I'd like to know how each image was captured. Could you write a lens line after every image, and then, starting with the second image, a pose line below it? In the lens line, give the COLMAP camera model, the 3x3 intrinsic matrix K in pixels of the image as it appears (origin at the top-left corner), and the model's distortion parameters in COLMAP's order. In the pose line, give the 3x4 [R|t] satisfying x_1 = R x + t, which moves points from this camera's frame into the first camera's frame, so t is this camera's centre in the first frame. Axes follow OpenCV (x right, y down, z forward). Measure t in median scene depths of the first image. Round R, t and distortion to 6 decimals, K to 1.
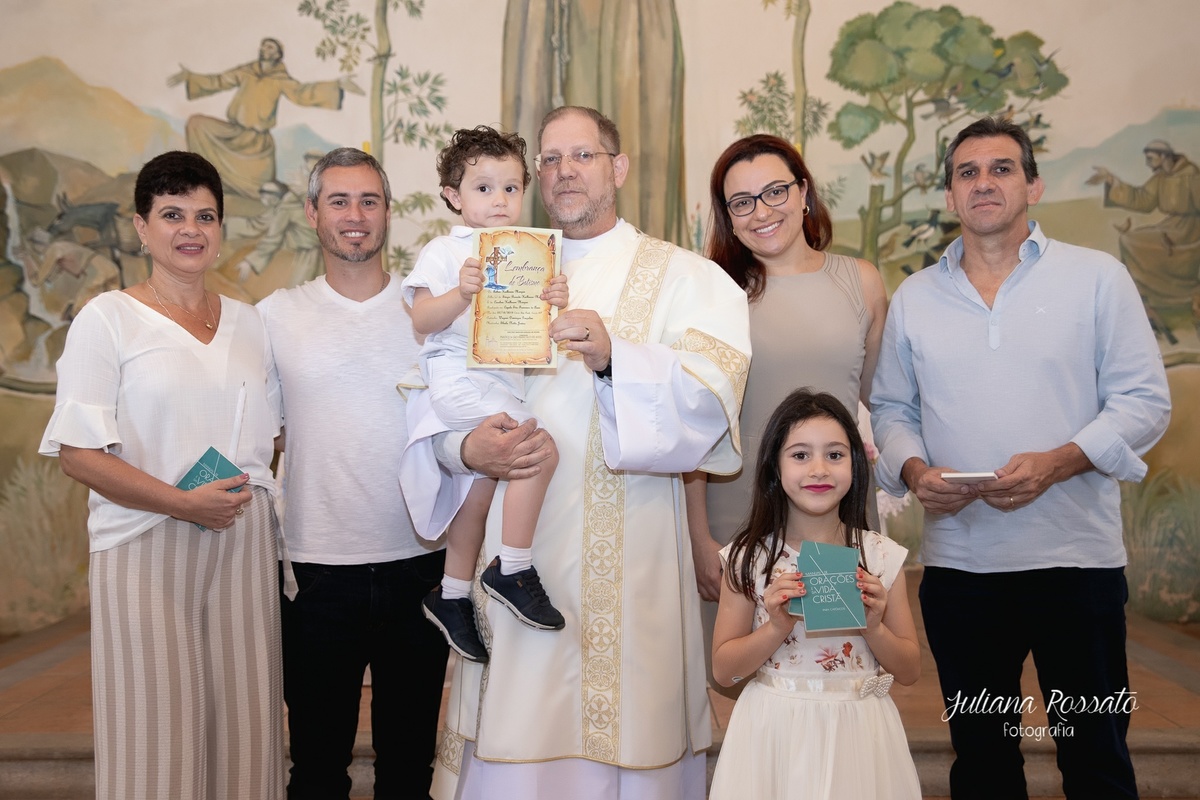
lens RADIAL K [[1436.1, 0, 598.1], [0, 1436.1, 398.5], [0, 0, 1]] dist [0.015185, 0.000000]
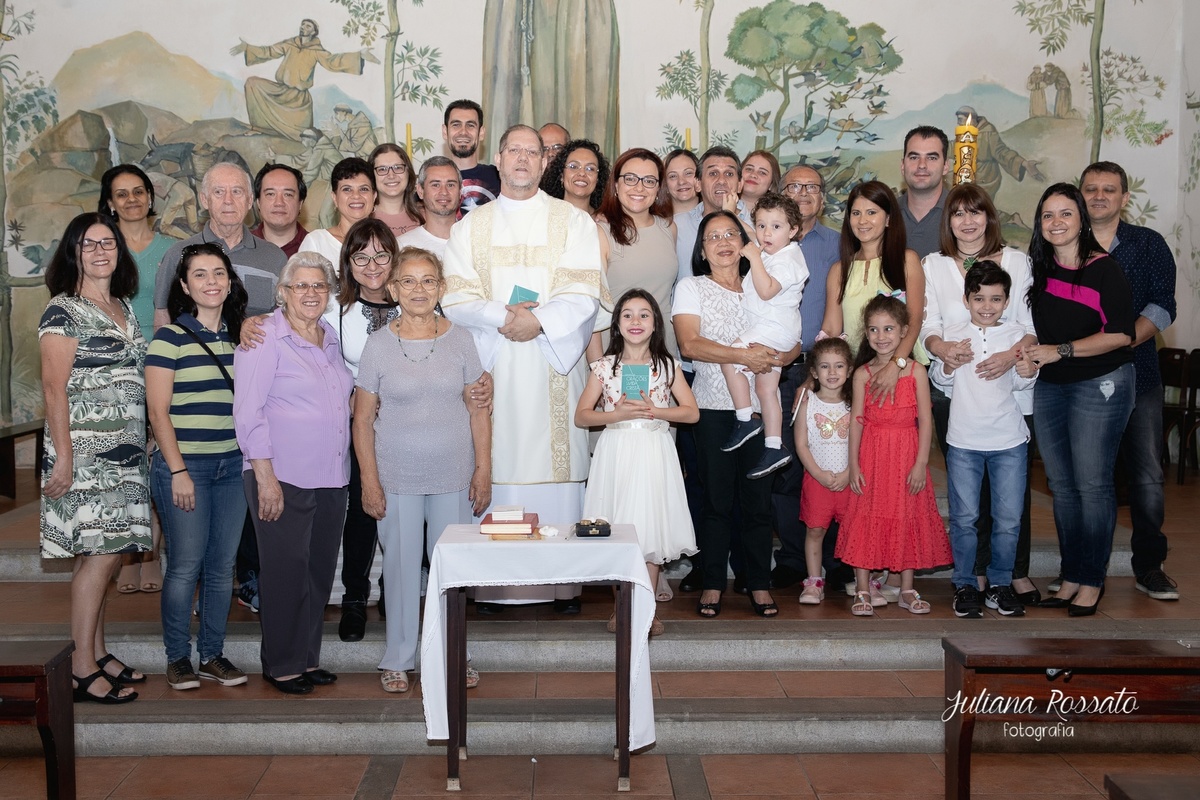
lens RADIAL K [[1436.1, 0, 575.2], [0, 1436.1, 393.1], [0, 0, 1]] dist [0.015185, 0.000000]
pose [[0.999627, 0.005544, 0.026750, -0.015357], [-0.007257, 0.997901, 0.064355, 0.006766], [-0.026337, -0.064525, 0.997568, -0.356520]]
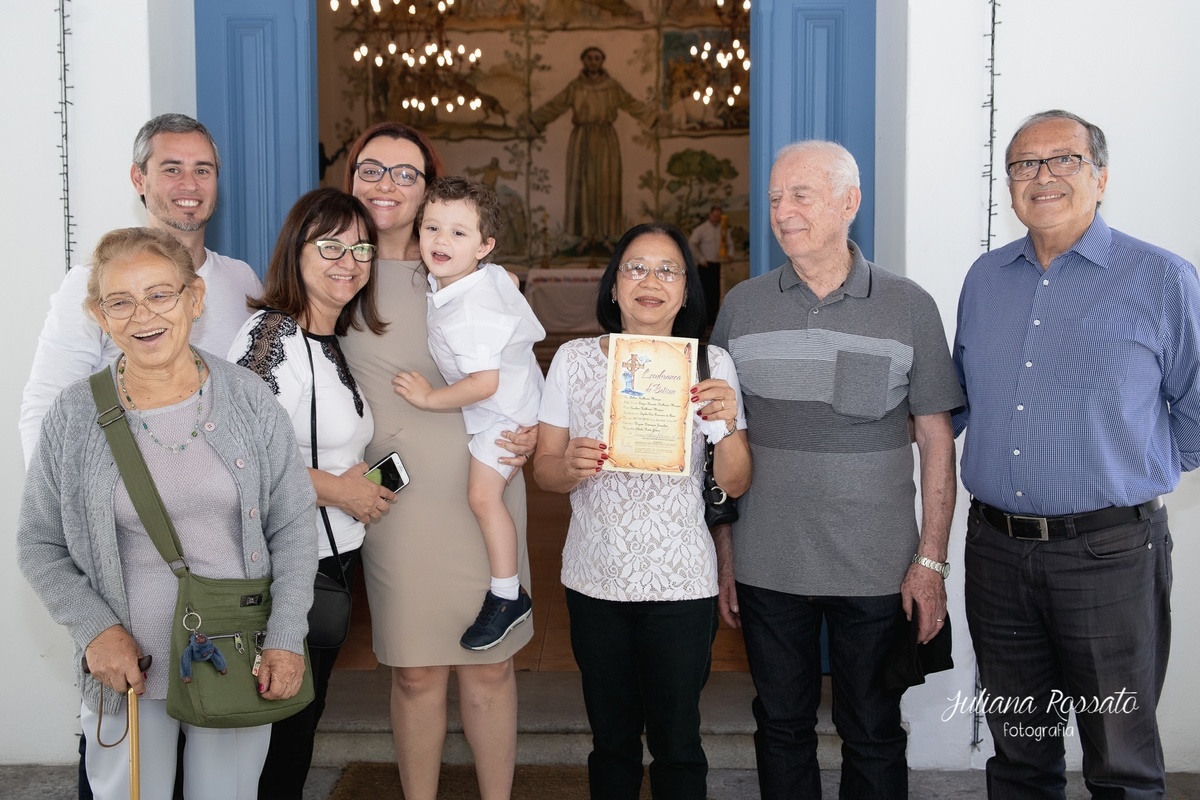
lens RADIAL K [[1436.1, 0, 563.1], [0, 1436.1, 384.2], [0, 0, 1]] dist [0.015185, 0.000000]
pose [[0.999887, 0.008420, -0.012466, -0.029362], [-0.007717, 0.998433, 0.055430, 0.079316], [0.012913, -0.055328, 0.998385, -2.276560]]
